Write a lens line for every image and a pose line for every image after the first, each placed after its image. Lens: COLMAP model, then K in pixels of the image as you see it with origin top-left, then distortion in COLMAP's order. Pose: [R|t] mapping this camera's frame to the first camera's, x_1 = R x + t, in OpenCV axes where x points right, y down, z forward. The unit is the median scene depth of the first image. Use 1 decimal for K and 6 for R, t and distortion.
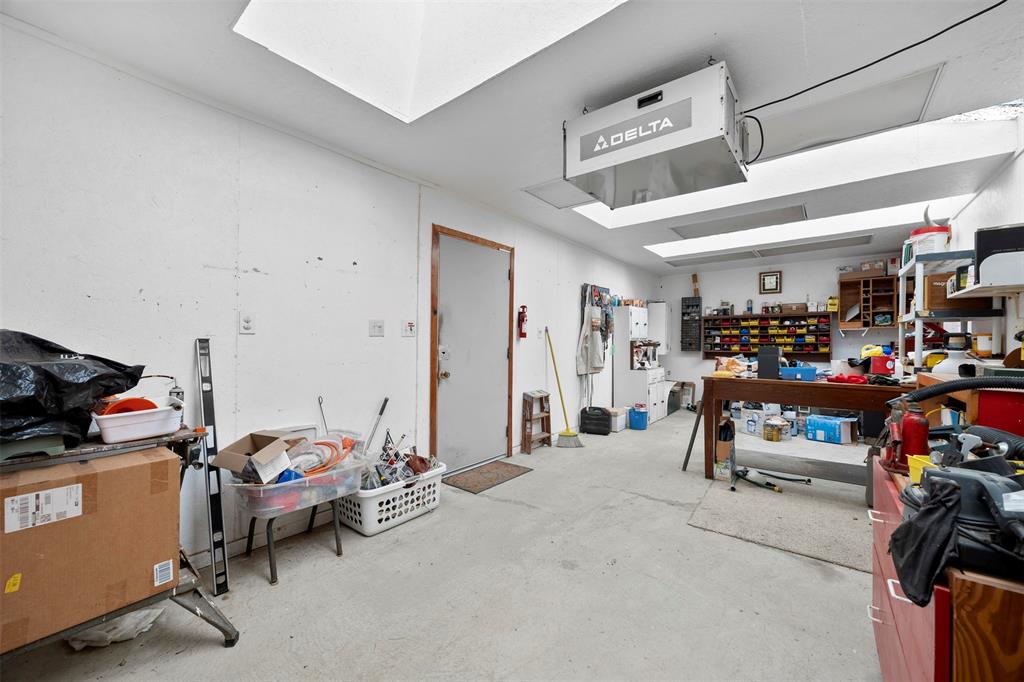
lens RADIAL K [[382.1, 0, 530.1], [0, 382.1, 342.5], [0, 0, 1]] dist [-0.000839, 0.000152]
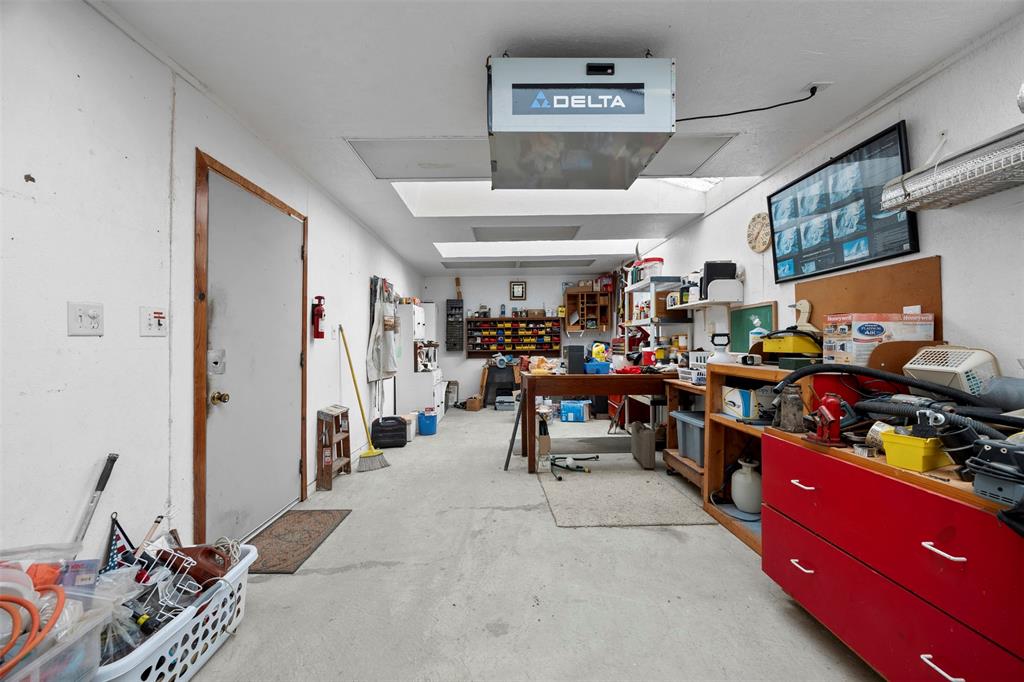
lens RADIAL K [[382.1, 0, 530.1], [0, 382.1, 342.5], [0, 0, 1]] dist [-0.000839, 0.000152]
pose [[0.805681, -0.009965, 0.592266, -0.136026], [0.011287, 0.999935, 0.001471, -0.001025], [-0.592242, 0.005500, 0.805741, 0.148782]]
